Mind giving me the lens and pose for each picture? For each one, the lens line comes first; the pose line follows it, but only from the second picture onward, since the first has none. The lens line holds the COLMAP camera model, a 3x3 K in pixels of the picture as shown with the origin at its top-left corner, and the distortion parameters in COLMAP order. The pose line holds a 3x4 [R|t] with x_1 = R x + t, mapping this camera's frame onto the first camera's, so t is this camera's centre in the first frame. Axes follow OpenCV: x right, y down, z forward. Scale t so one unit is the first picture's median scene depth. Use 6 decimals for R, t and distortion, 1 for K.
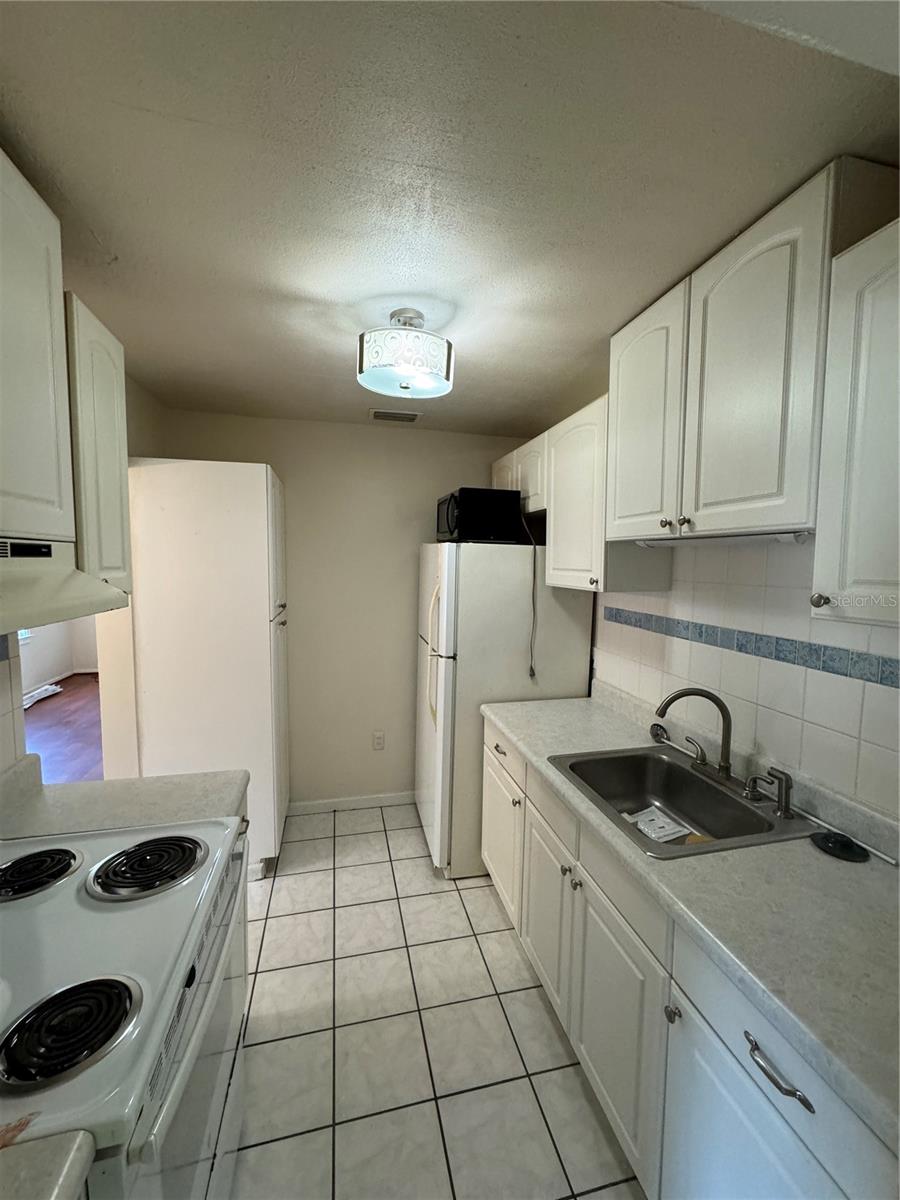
lens RADIAL K [[485.9, 0, 454.7], [0, 485.9, 595.8], [0, 0, 1]] dist [0.006516, -0.000109]
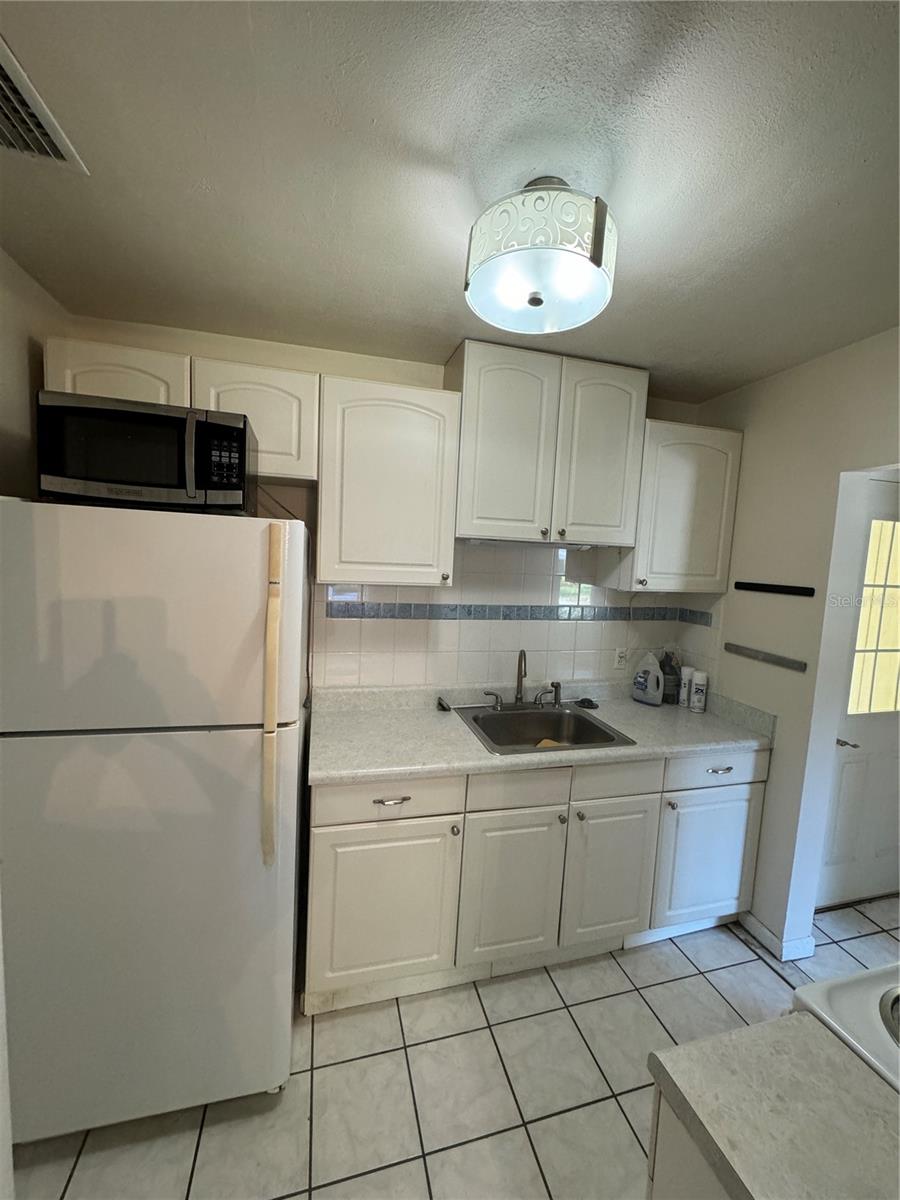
lens RADIAL K [[485.9, 0, 455.0], [0, 485.9, 596.5], [0, 0, 1]] dist [0.006516, -0.000109]
pose [[-0.035936, -0.102460, 0.994088, -0.768262], [0.026074, 0.994296, 0.103424, -0.098432], [-0.999014, 0.029636, -0.033059, 1.095885]]
